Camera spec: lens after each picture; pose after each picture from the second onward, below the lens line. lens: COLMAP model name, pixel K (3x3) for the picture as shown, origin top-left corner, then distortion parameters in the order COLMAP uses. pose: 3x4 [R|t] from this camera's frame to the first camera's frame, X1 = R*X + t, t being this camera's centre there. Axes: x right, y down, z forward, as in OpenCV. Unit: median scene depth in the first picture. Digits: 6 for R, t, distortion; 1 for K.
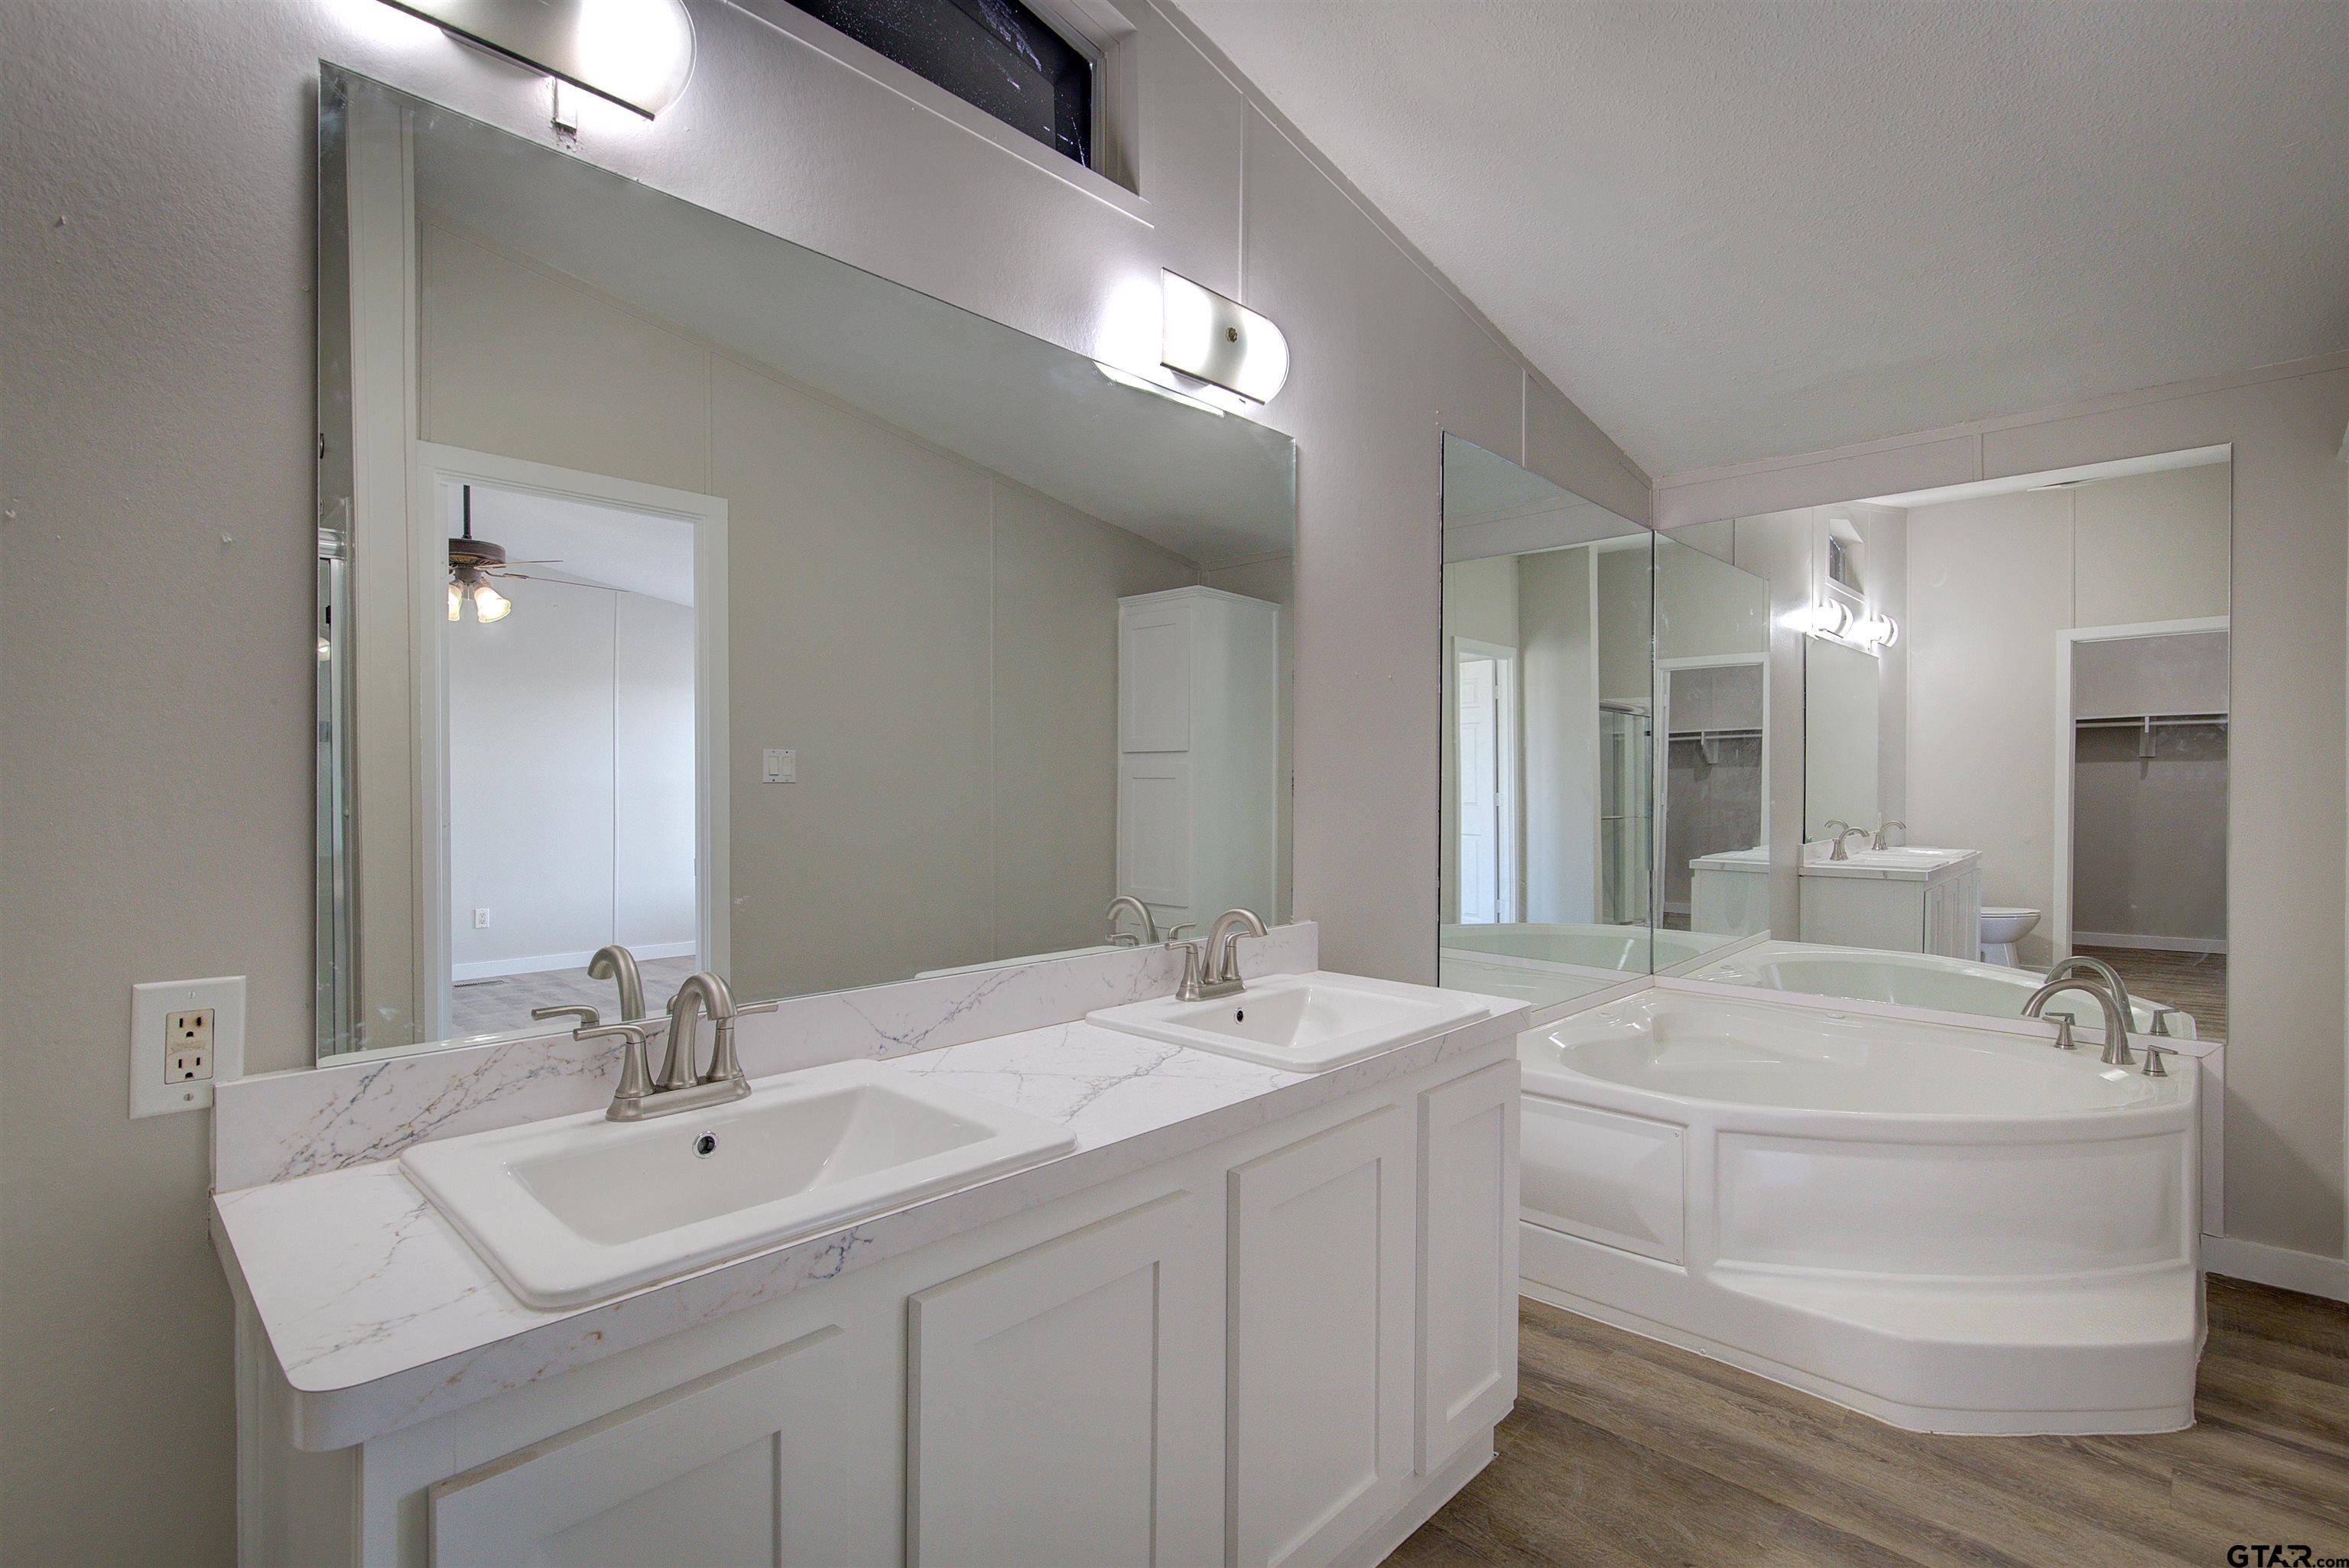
lens RADIAL K [[1085.5, 0, 1174.5], [0, 1085.5, 784.0], [0, 0, 1]] dist [0.002356, 0.000346]
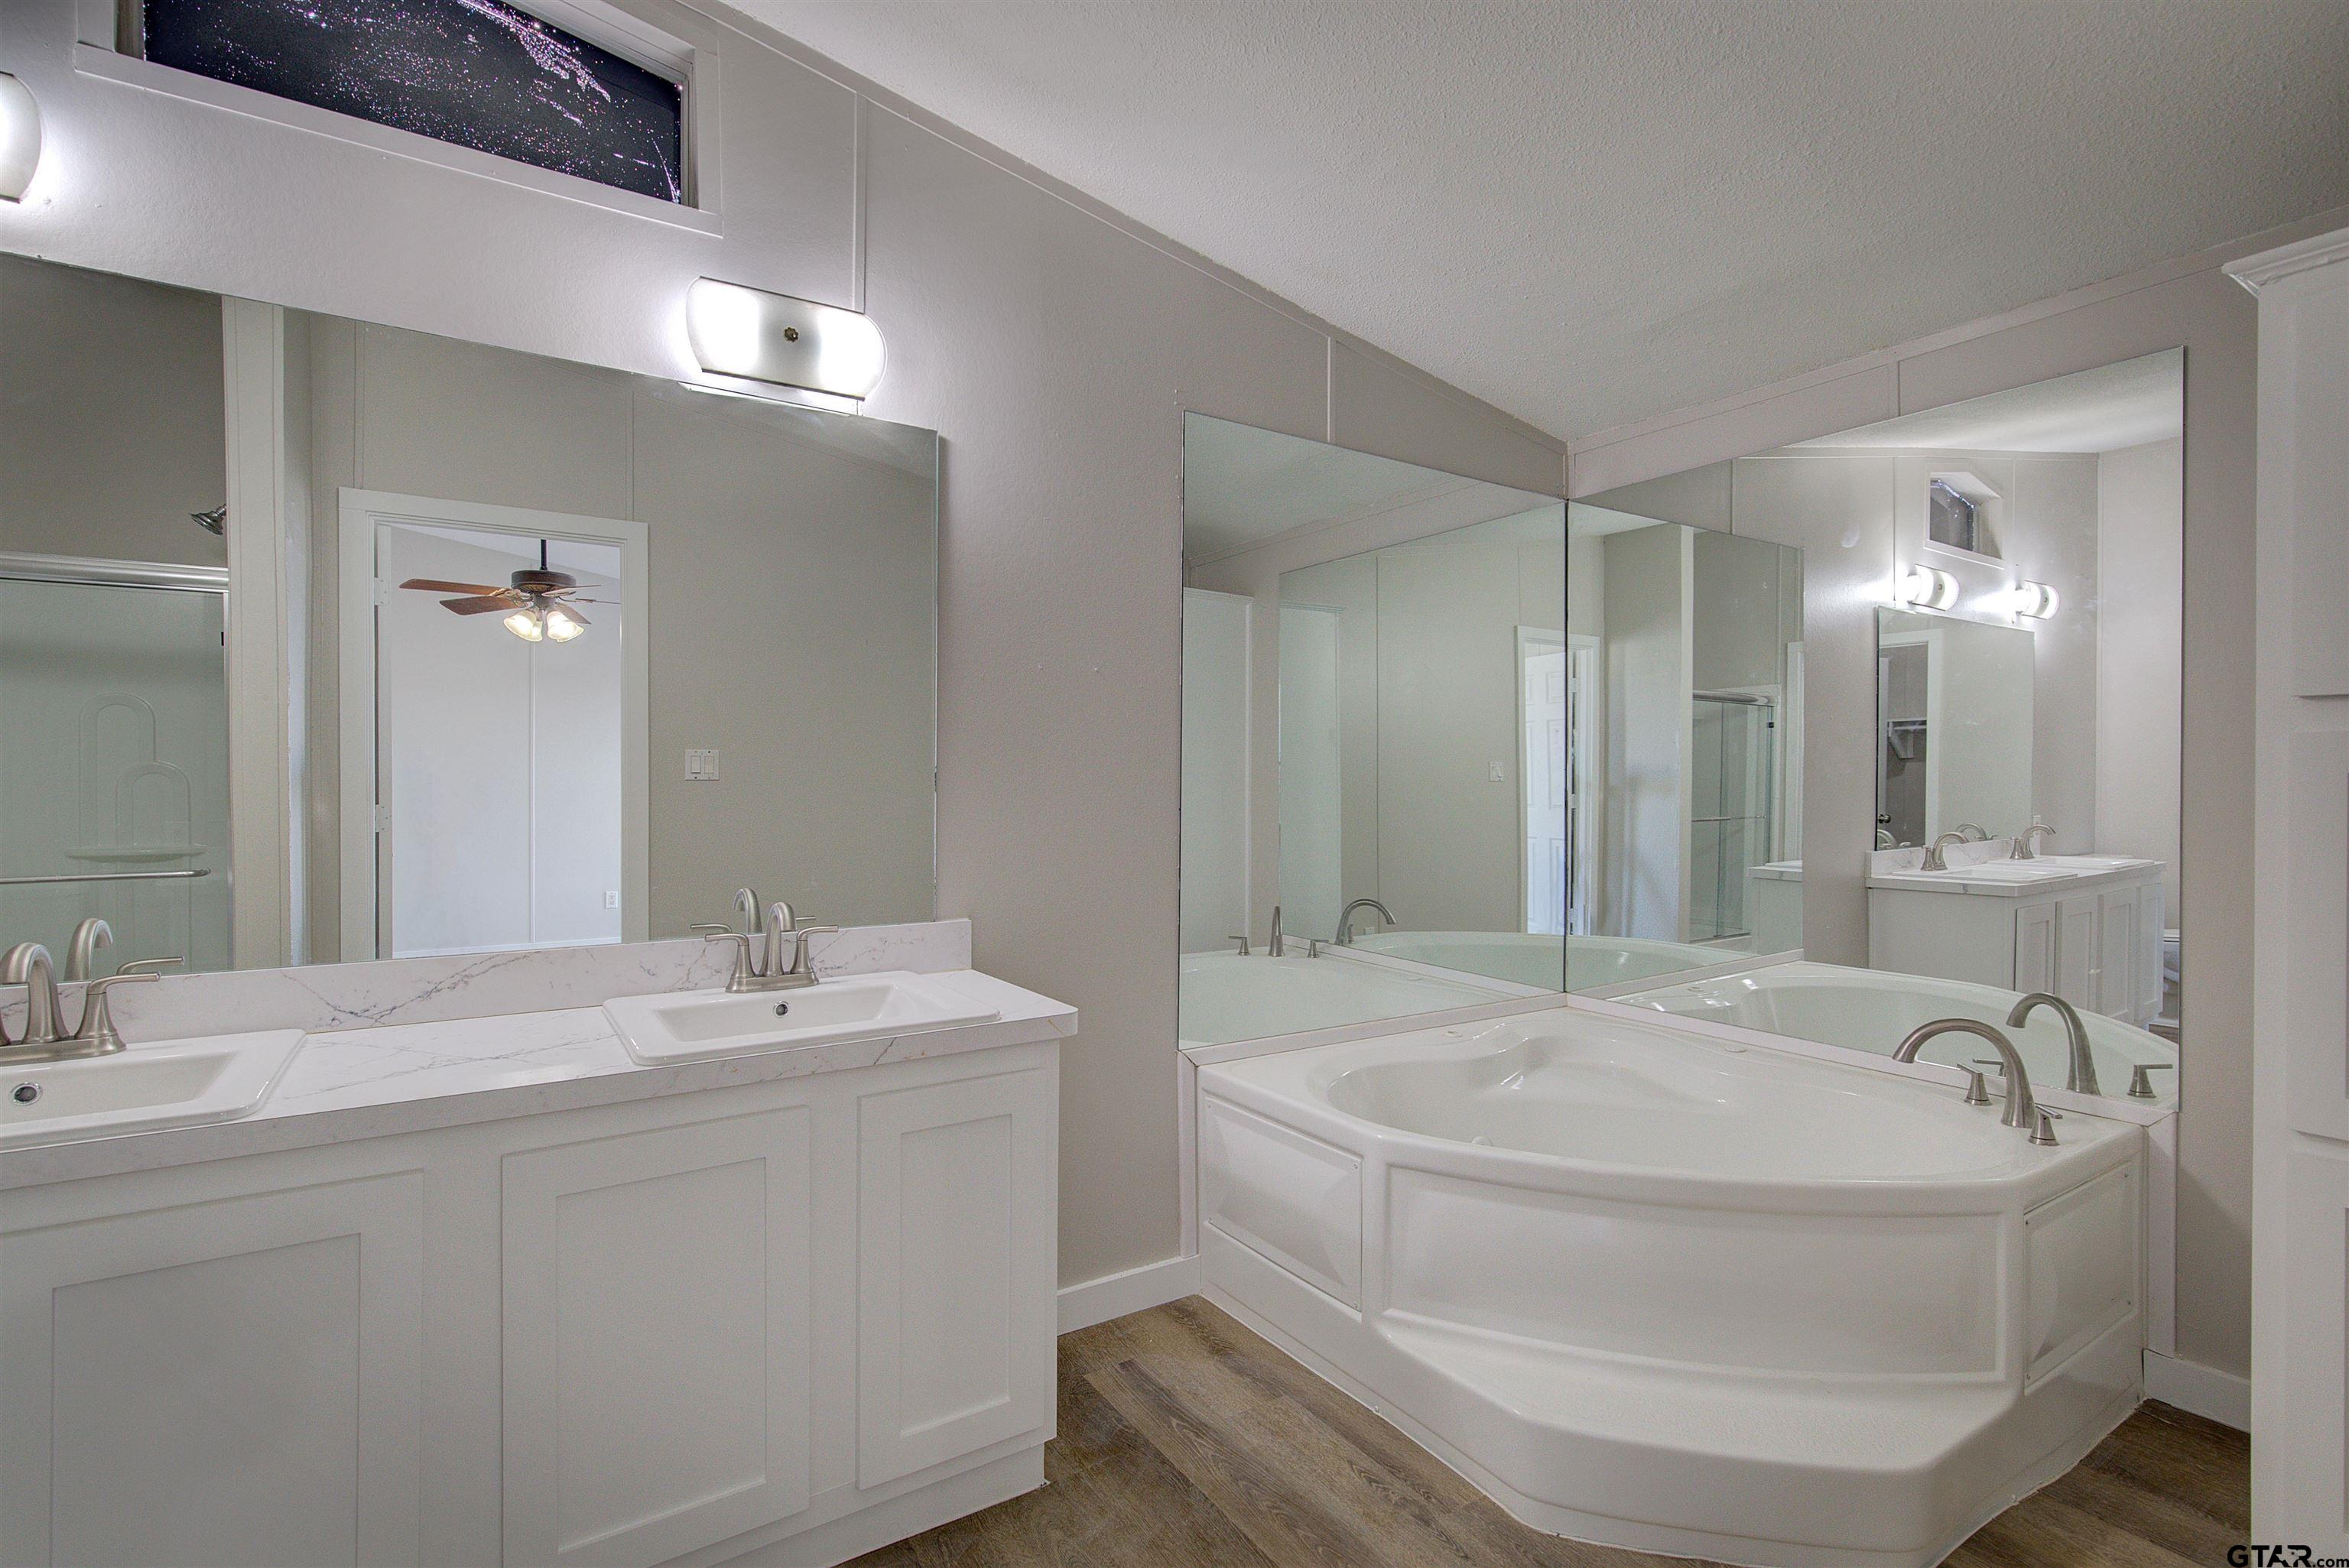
lens RADIAL K [[1070.2, 0, 1174.5], [0, 1070.2, 784.0], [0, 0, 1]] dist [0.001797, -0.000473]
pose [[0.972810, 0.000056, -0.231604, 0.507841], [0.000065, 1.000000, 0.000513, 0.002937], [0.231604, -0.000514, 0.972810, 0.092890]]
